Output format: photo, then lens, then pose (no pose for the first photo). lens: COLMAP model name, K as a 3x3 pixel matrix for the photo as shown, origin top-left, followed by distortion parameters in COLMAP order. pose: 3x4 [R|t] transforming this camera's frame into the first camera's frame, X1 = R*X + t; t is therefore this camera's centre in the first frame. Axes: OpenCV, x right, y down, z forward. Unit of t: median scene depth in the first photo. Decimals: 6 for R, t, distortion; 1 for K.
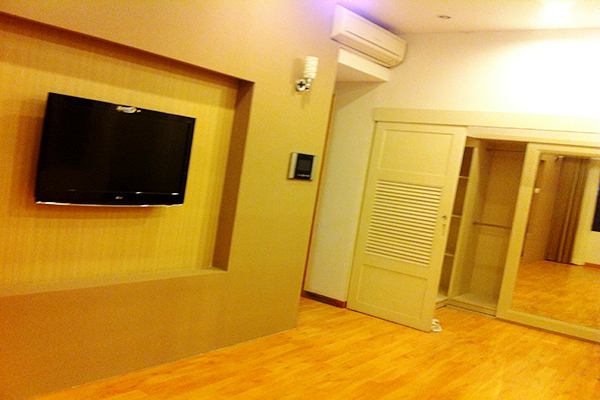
lens RADIAL K [[595.6, 0, 296.9], [0, 595.6, 199.0], [0, 0, 1]] dist [0.024319, 0.000000]
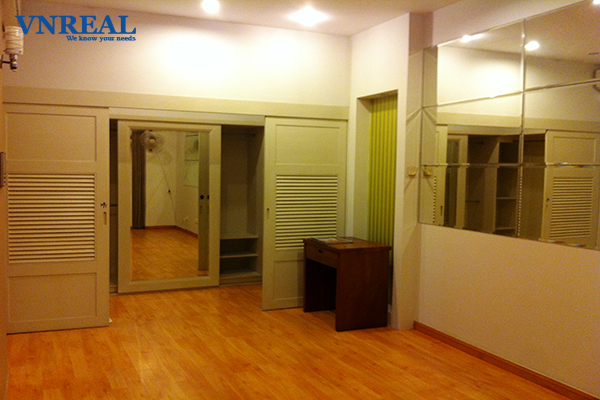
lens RADIAL K [[595.6, 0, 296.0], [0, 595.6, 201.5], [0, 0, 1]] dist [0.024319, 0.000000]
pose [[0.514350, -0.162478, 0.842048, -0.420289], [0.105262, 0.986425, 0.126039, -0.065250], [-0.851096, 0.023808, 0.524470, 0.252587]]
